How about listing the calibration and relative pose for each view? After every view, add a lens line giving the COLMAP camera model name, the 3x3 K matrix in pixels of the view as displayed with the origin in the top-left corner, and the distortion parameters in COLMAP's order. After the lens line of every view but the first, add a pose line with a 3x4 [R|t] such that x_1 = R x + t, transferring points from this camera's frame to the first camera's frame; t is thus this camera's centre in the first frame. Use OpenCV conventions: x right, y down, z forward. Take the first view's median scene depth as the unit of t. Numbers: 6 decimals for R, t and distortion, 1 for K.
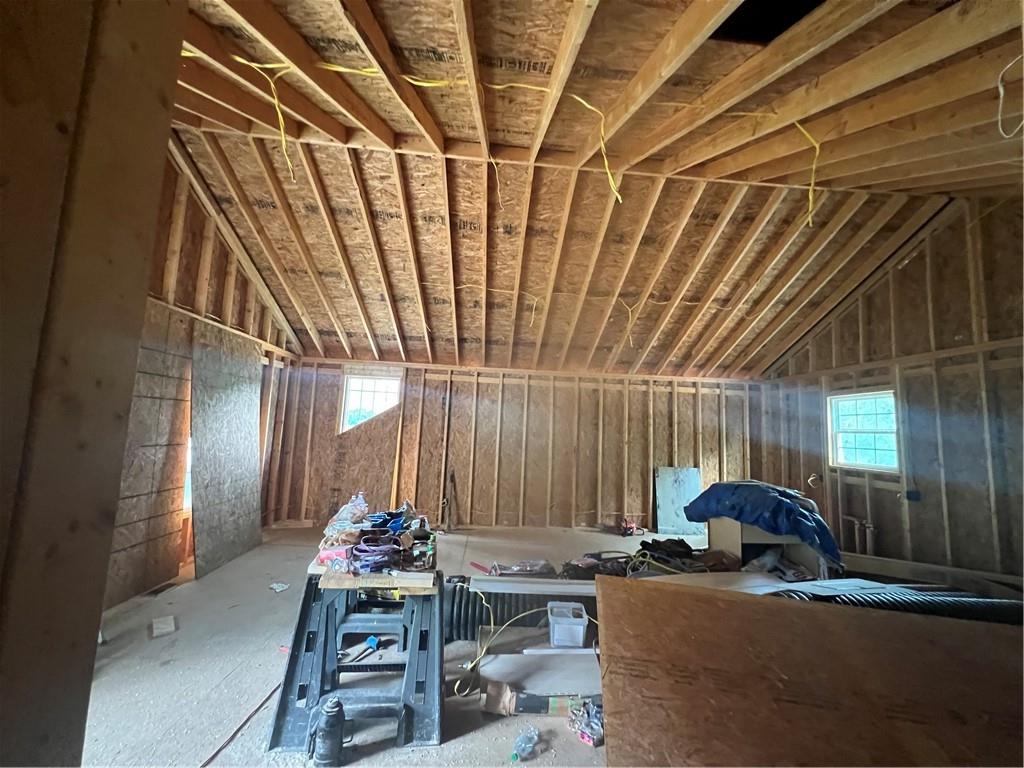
lens RADIAL K [[403.7, 0, 514.6], [0, 403.7, 387.4], [0, 0, 1]] dist [0.001926, 0.000135]
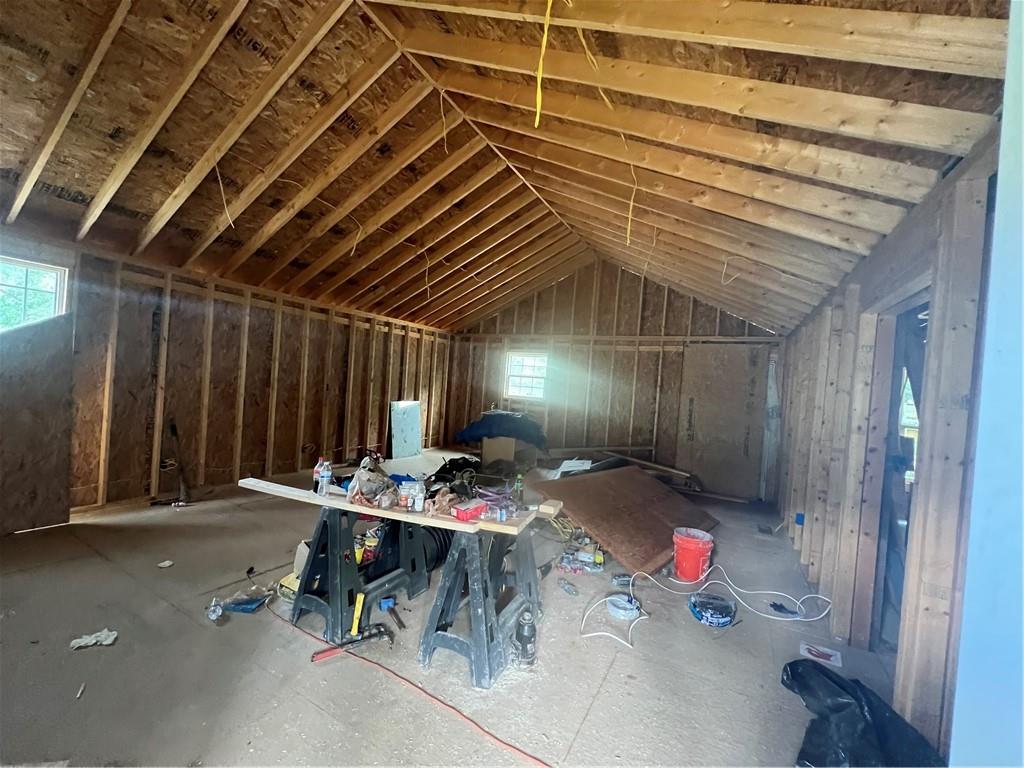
lens RADIAL K [[403.7, 0, 513.3], [0, 403.7, 388.3], [0, 0, 1]] dist [0.001926, 0.000135]
pose [[0.542726, -0.012461, 0.839817, -0.407326], [-0.143228, 0.983871, 0.107158, -0.008075], [-0.827607, -0.178443, 0.532188, 0.135885]]
